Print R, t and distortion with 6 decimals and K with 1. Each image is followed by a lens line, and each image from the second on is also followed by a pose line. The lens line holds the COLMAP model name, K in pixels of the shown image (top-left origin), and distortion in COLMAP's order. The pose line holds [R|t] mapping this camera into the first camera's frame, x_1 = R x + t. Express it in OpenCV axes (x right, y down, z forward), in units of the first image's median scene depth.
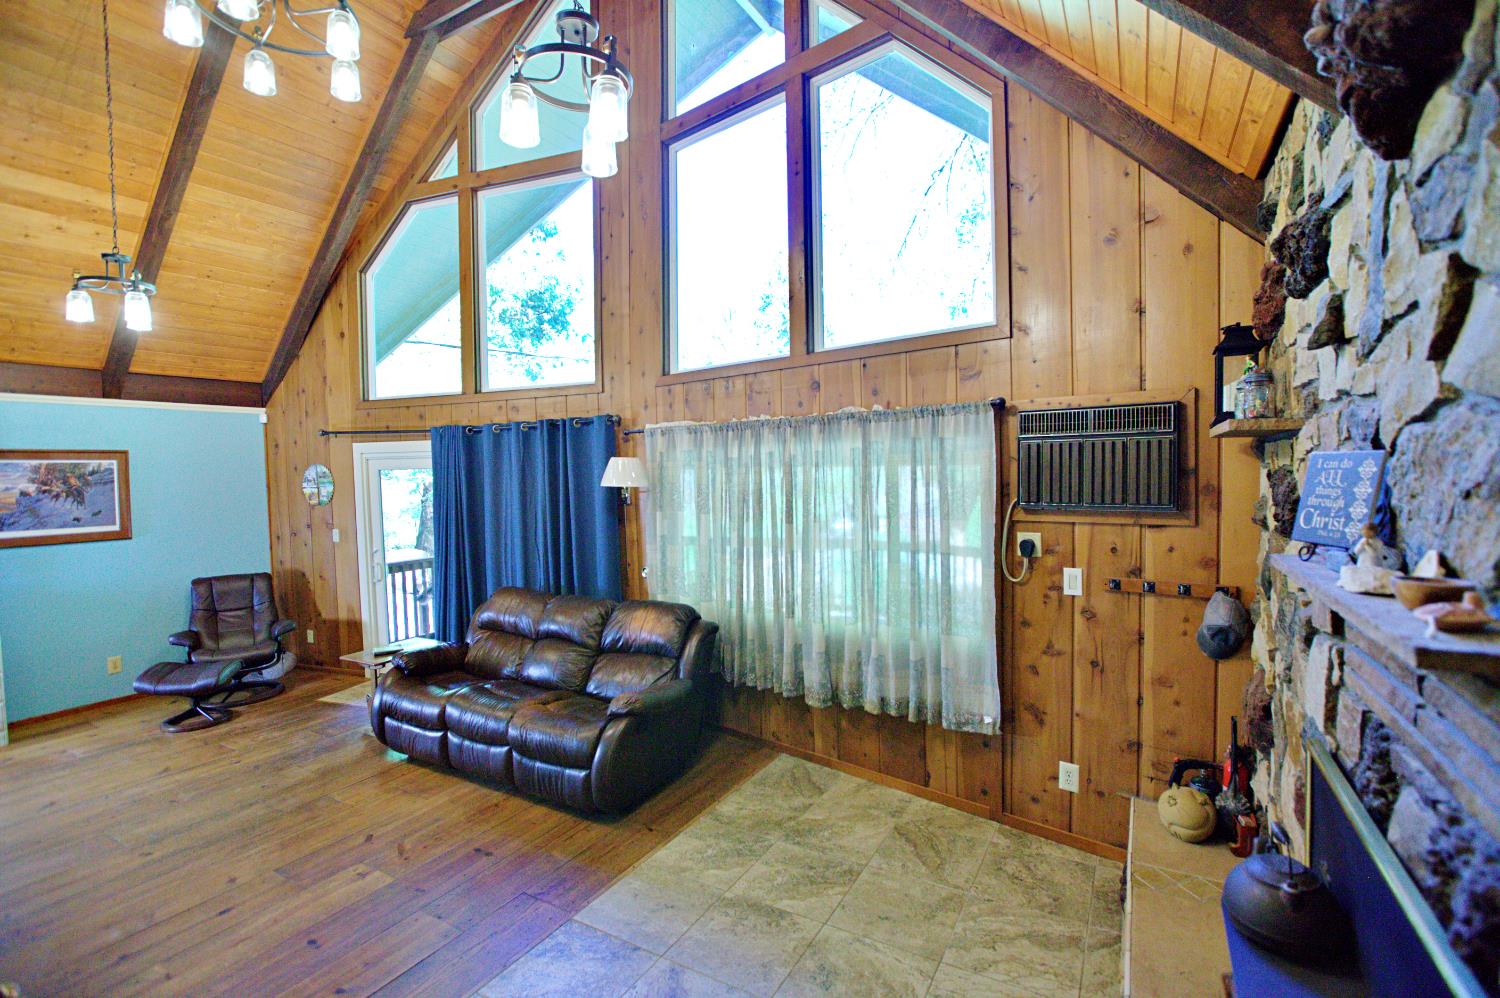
lens RADIAL K [[684.4, 0, 754.7], [0, 684.4, 498.0], [0, 0, 1]] dist [-0.047449, 0.016018]
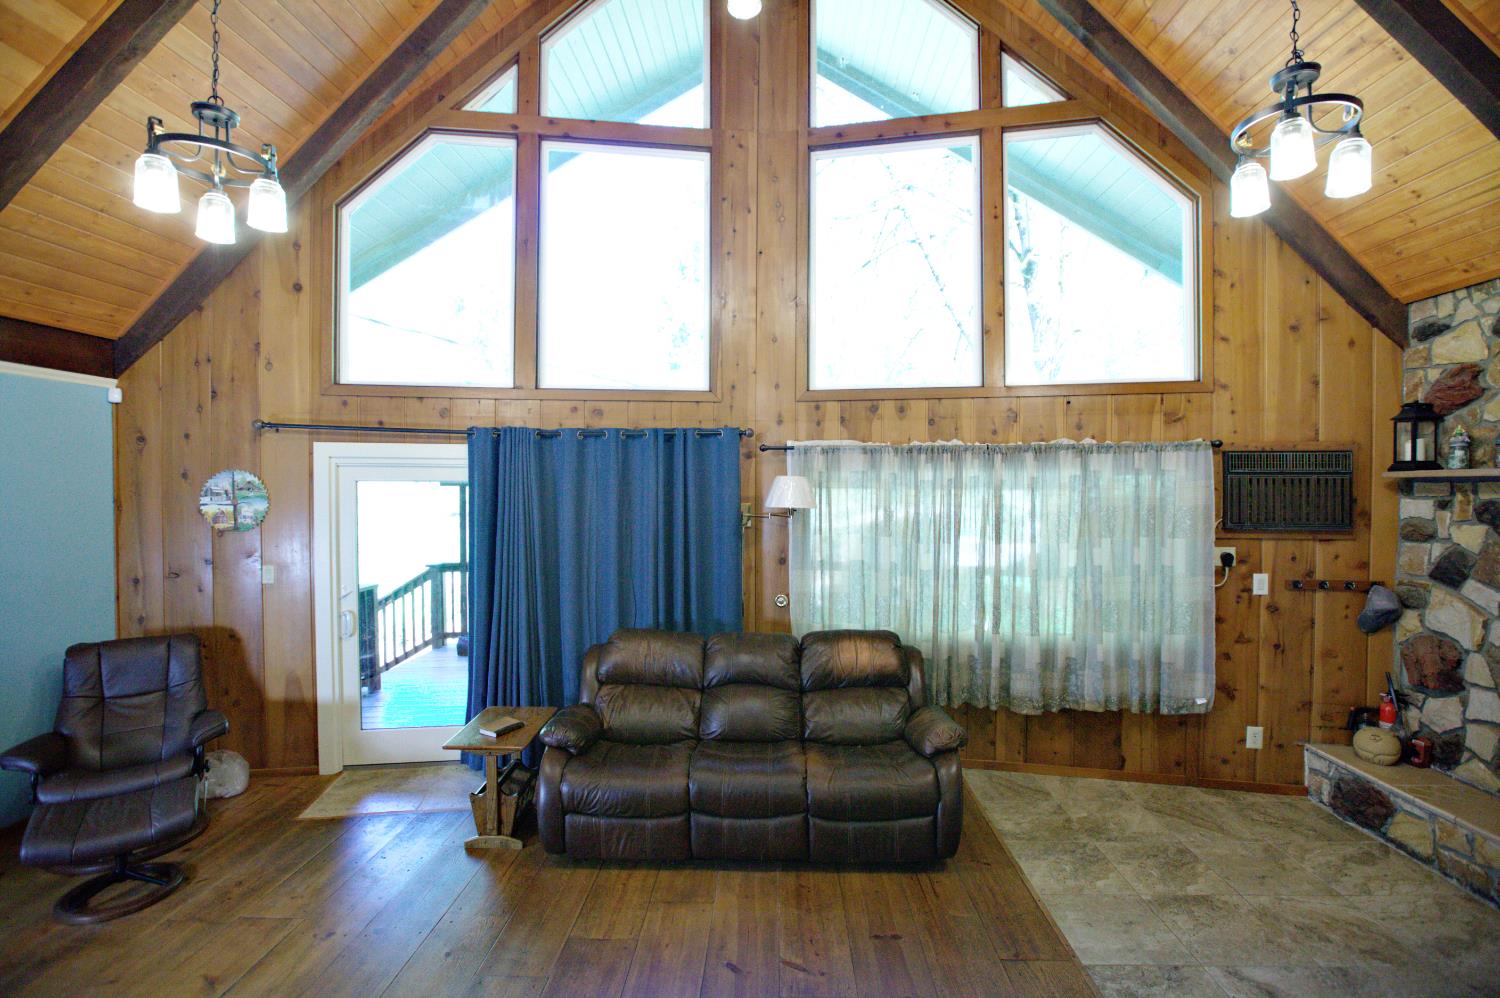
lens RADIAL K [[684.4, 0, 753.9], [0, 684.4, 494.2], [0, 0, 1]] dist [-0.047449, 0.016018]
pose [[0.883115, 0.015669, 0.468894, -0.699423], [0.000253, 0.999426, -0.033874, -0.004022], [-0.469156, 0.030033, 0.882604, 0.225356]]
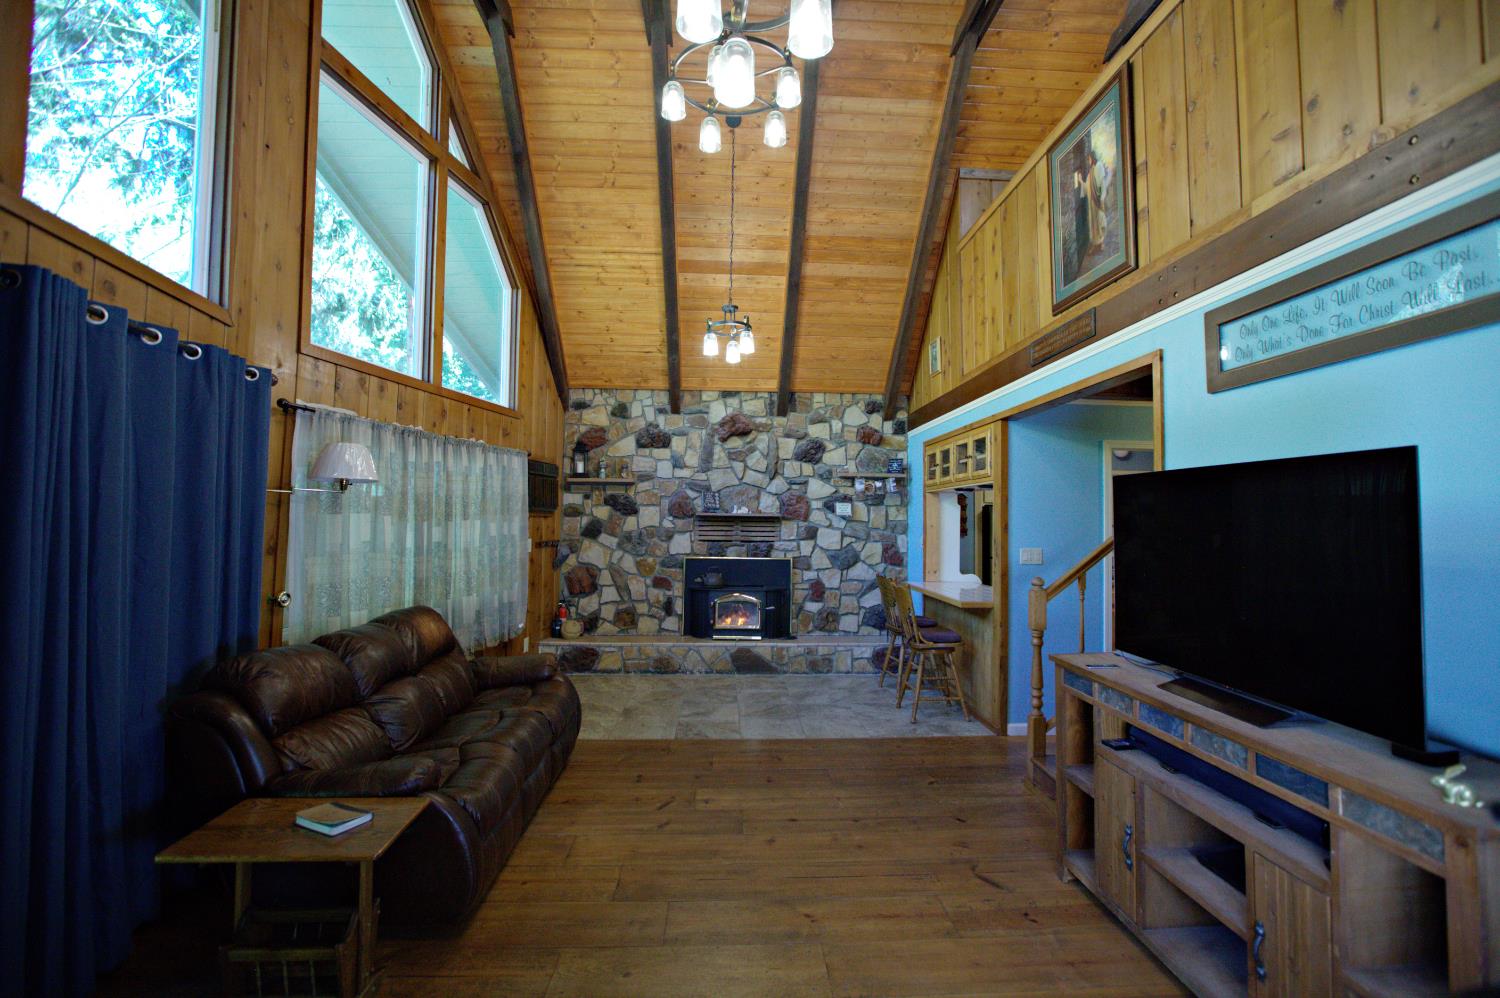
lens RADIAL K [[684.4, 0, 757.3], [0, 684.4, 489.5], [0, 0, 1]] dist [-0.047449, 0.016018]
pose [[-0.536859, 0.051339, 0.842108, -1.153423], [0.034524, 0.998648, -0.038873, 0.041585], [-0.842965, 0.008203, -0.537905, 1.074936]]
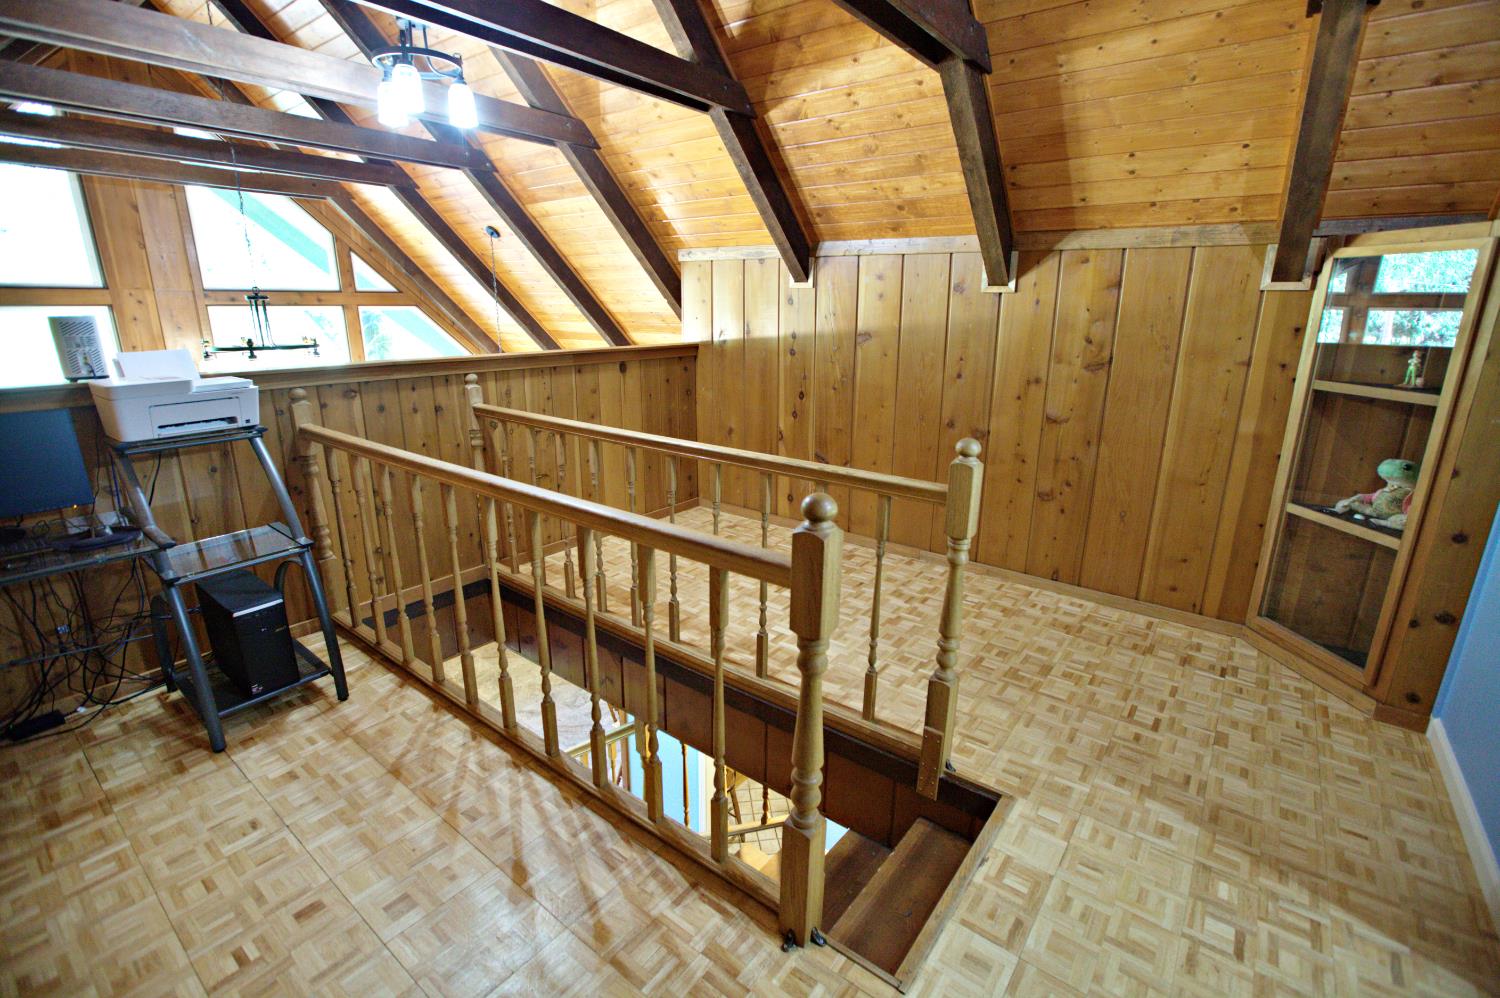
lens RADIAL K [[684.4, 0, 757.8], [0, 684.4, 494.3], [0, 0, 1]] dist [-0.047449, 0.016018]
pose [[0.130039, -0.246806, 0.960300, -1.412103], [0.032415, 0.969065, 0.244669, -0.489590], [-0.990979, -0.000688, 0.134016, -0.224923]]
